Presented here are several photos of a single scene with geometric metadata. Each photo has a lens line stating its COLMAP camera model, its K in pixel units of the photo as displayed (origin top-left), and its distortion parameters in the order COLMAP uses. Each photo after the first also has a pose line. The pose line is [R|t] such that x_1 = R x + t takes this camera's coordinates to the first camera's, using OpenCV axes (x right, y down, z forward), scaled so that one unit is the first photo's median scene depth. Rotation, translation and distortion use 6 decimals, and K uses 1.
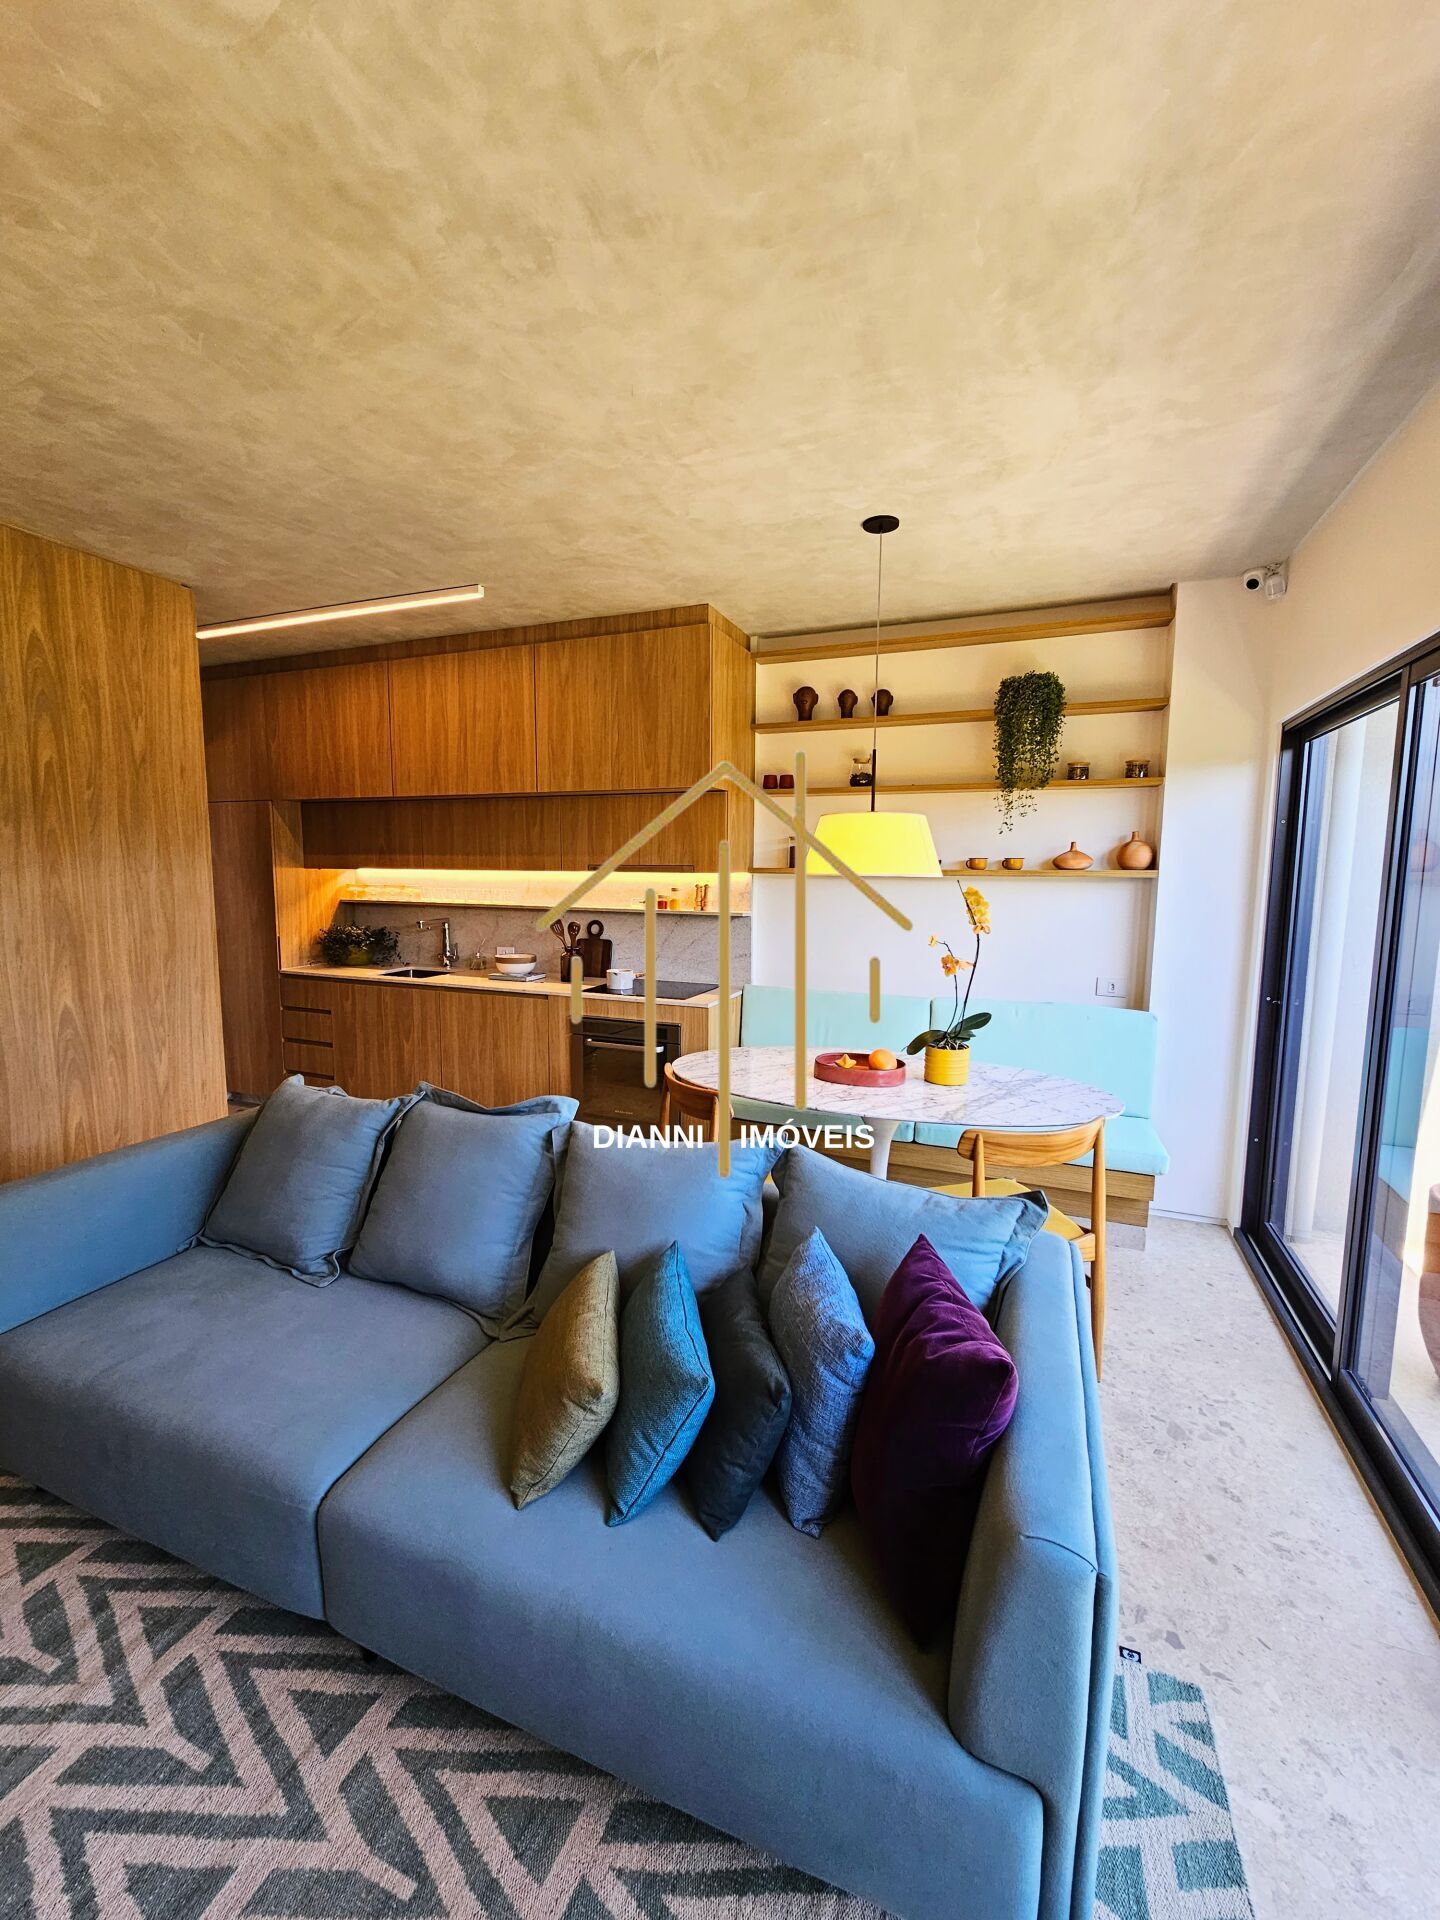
lens RADIAL K [[785.2, 0, 714.4], [0, 785.2, 954.9], [0, 0, 1]] dist [-0.000358, -0.001123]
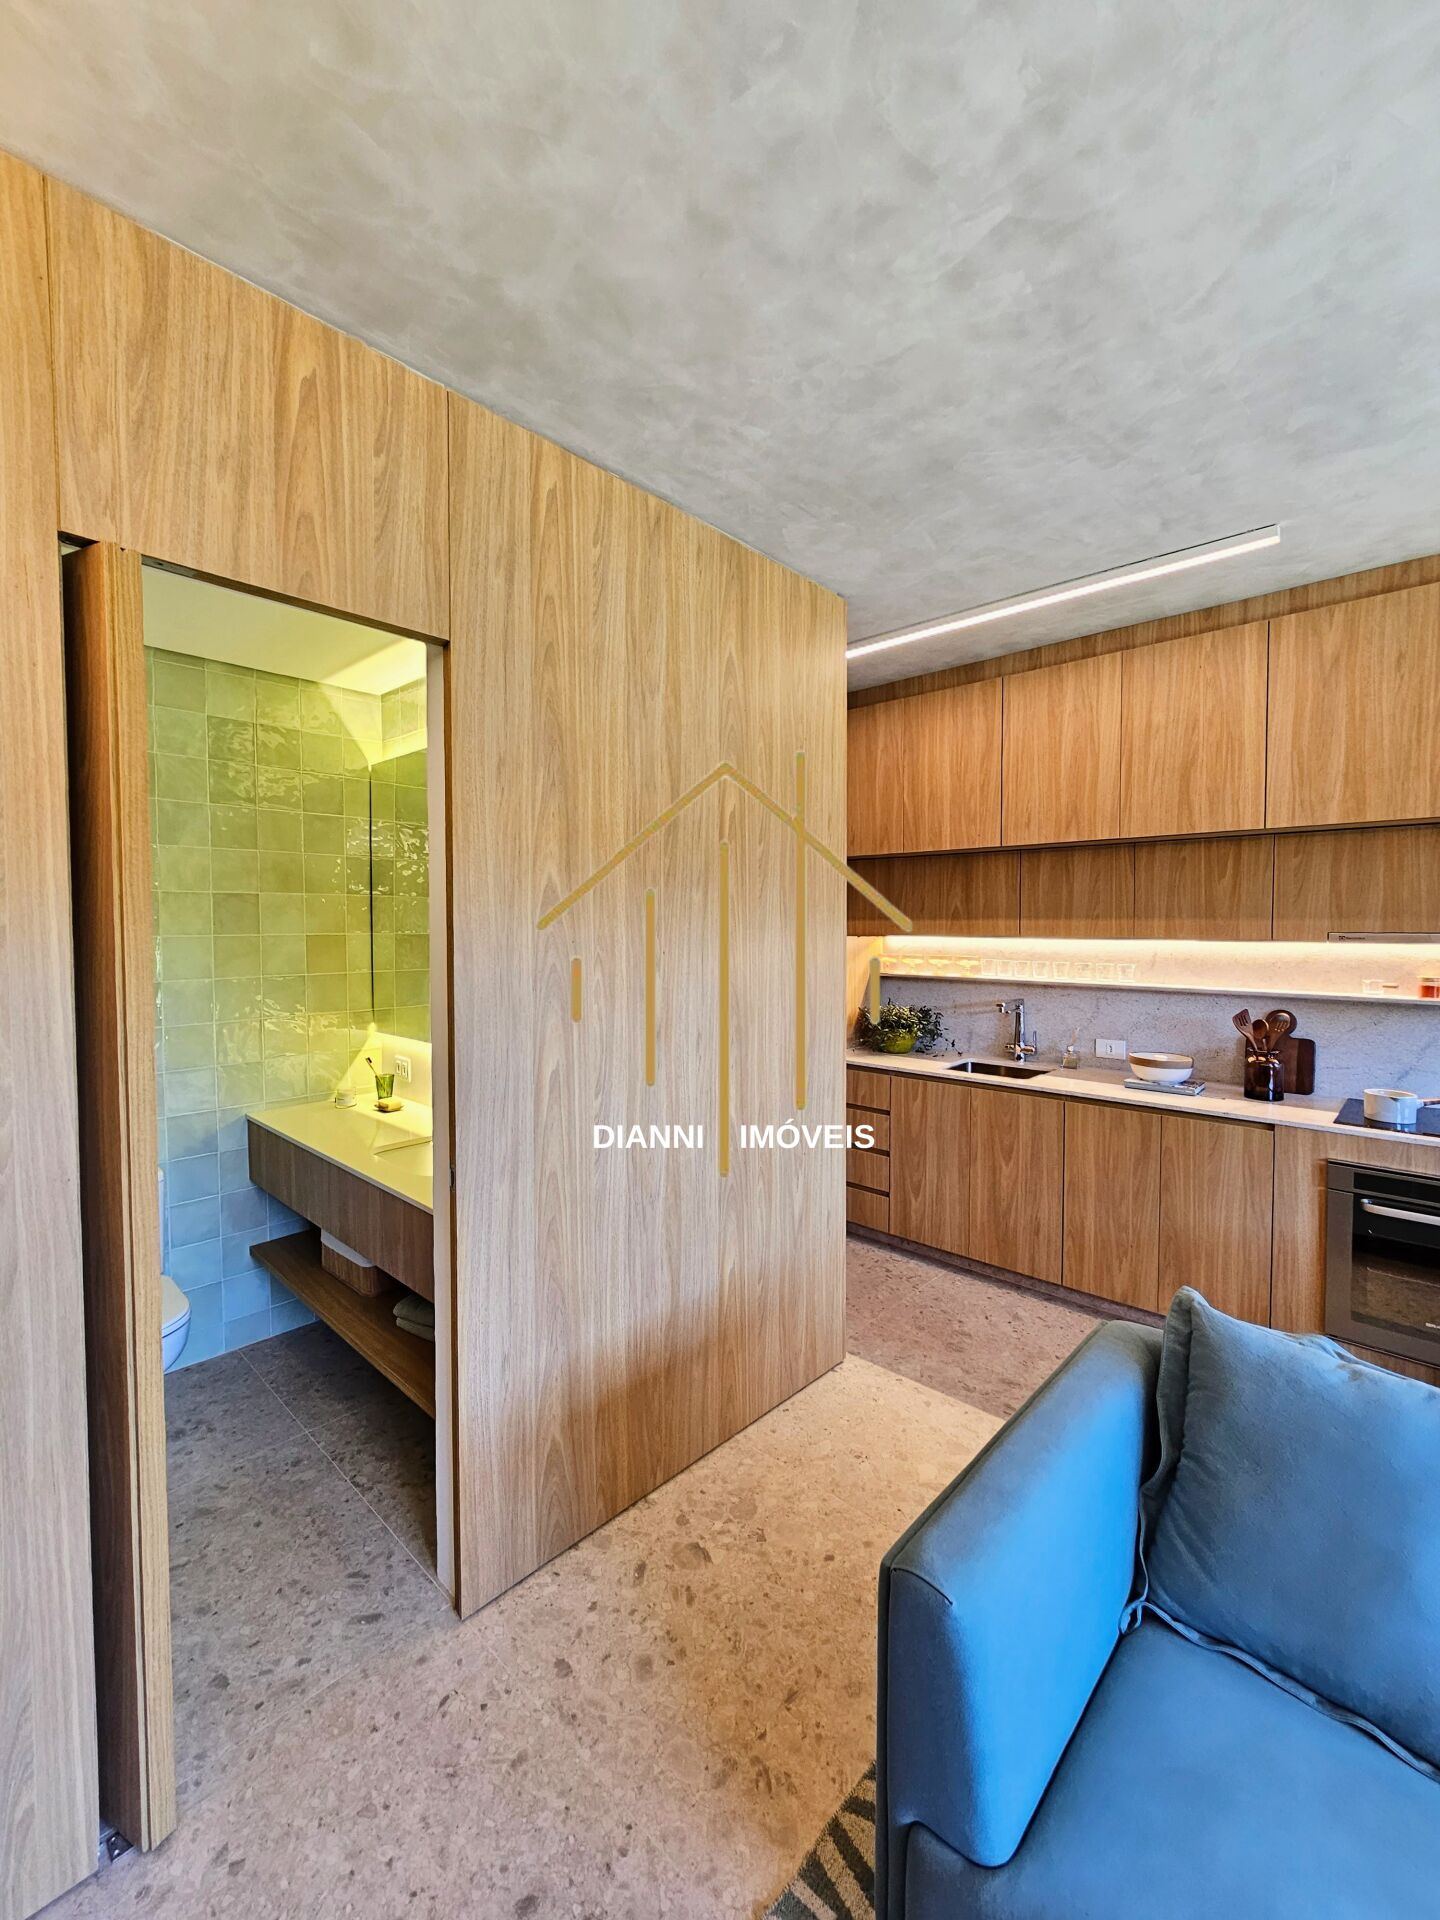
lens RADIAL K [[790.9, 0, 709.9], [0, 790.9, 949.8], [0, 0, 1]] dist [-0.000595, -0.000014]
pose [[0.932941, 0.002925, -0.360018, -0.556779], [-0.032443, 0.996582, -0.075974, -0.040960], [0.358565, 0.082559, 0.929847, 0.239851]]
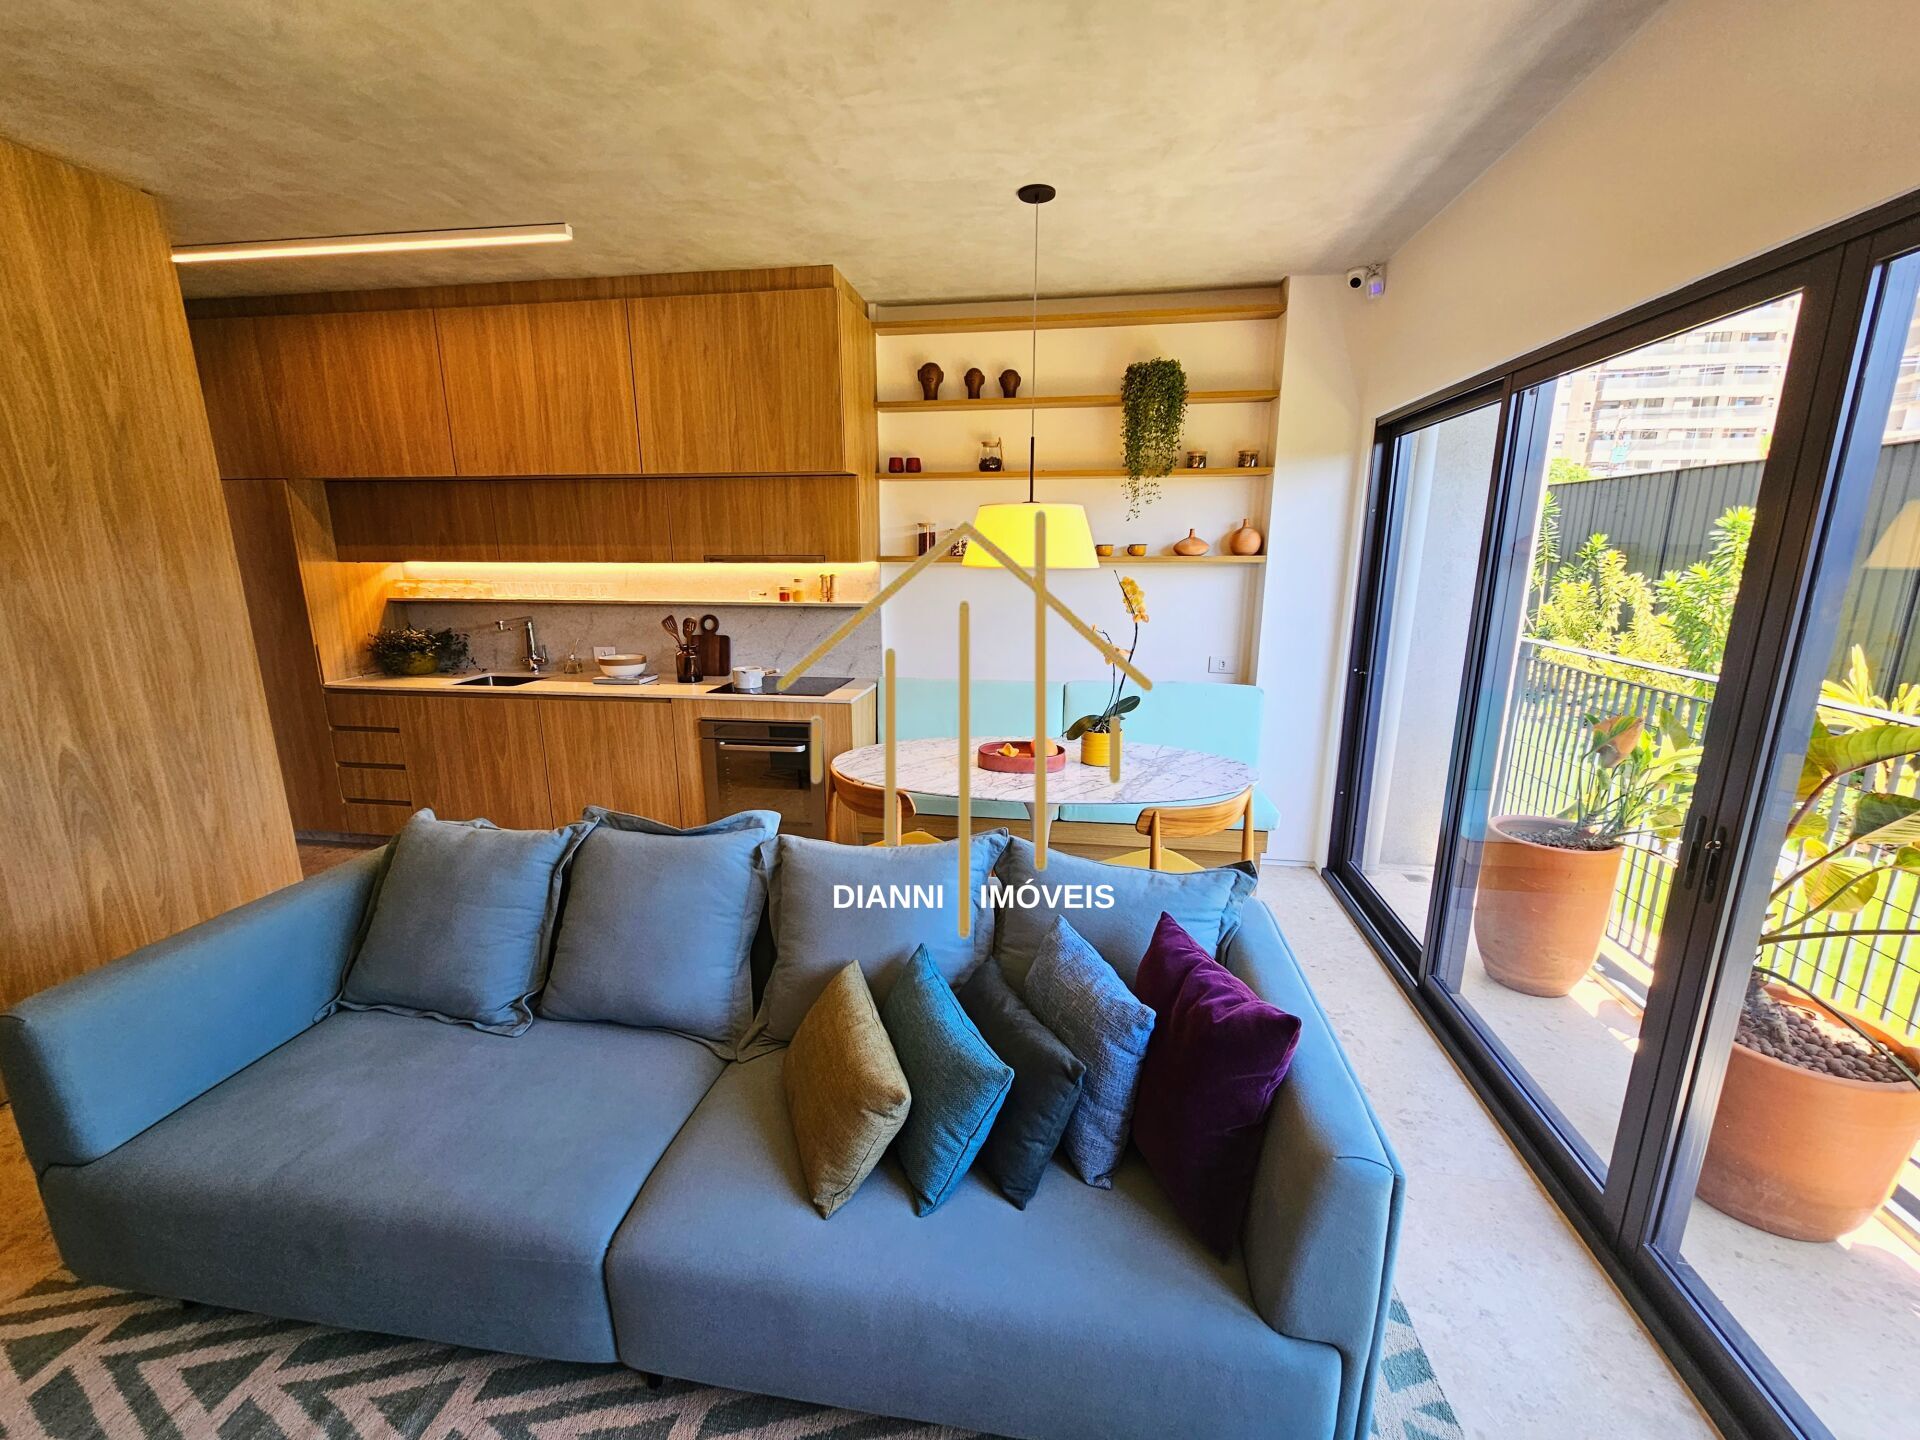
lens RADIAL K [[788.7, 0, 959.1], [0, 788.7, 729.7], [0, 0, 1]] dist [-0.004309, 0.003343]
pose [[0.972788, -0.061801, 0.223304, -0.119486], [0.035031, 0.991922, 0.121915, -0.018515], [-0.229035, -0.110774, 0.967095, 0.018424]]
